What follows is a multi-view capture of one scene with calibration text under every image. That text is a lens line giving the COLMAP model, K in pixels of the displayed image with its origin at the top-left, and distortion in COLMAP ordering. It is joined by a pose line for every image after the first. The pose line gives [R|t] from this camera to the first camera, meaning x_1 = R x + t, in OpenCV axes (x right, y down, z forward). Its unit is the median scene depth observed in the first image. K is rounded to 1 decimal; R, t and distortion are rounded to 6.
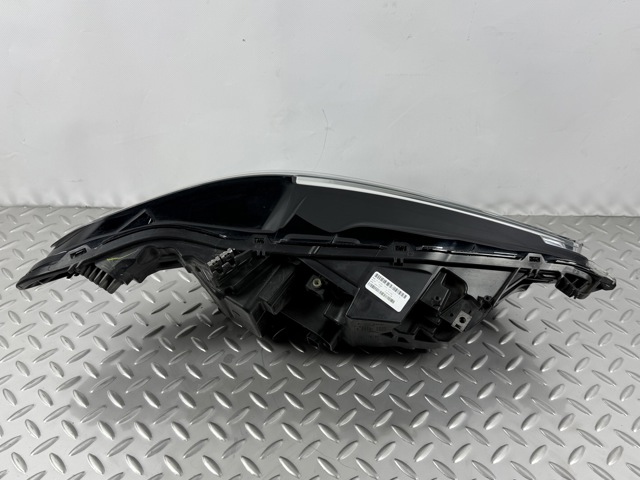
lens RADIAL K [[620.5, 0, 315.0], [0, 620.5, 257.8], [0, 0, 1]] dist [0.061662, -0.160197]
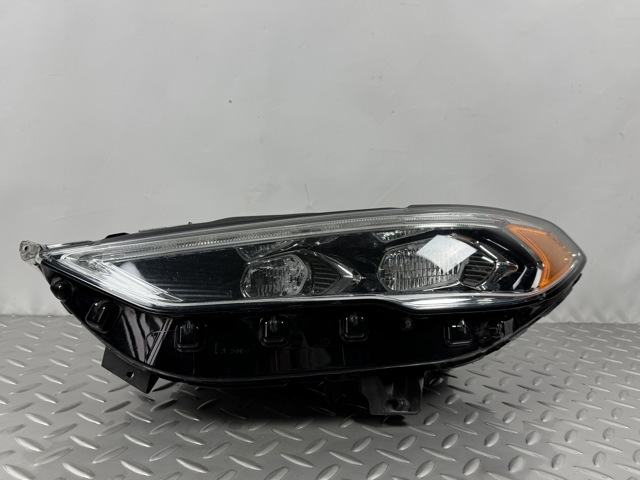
lens RADIAL K [[633.4, 0, 320.0], [0, 633.4, 240.0], [0, 0, 1]] dist [0.032302, -0.018725]
pose [[0.963324, 0.033832, 0.266201, -0.208687], [0.101271, 0.872826, -0.477408, 0.280169], [-0.248499, 0.486857, 0.837388, 0.229868]]
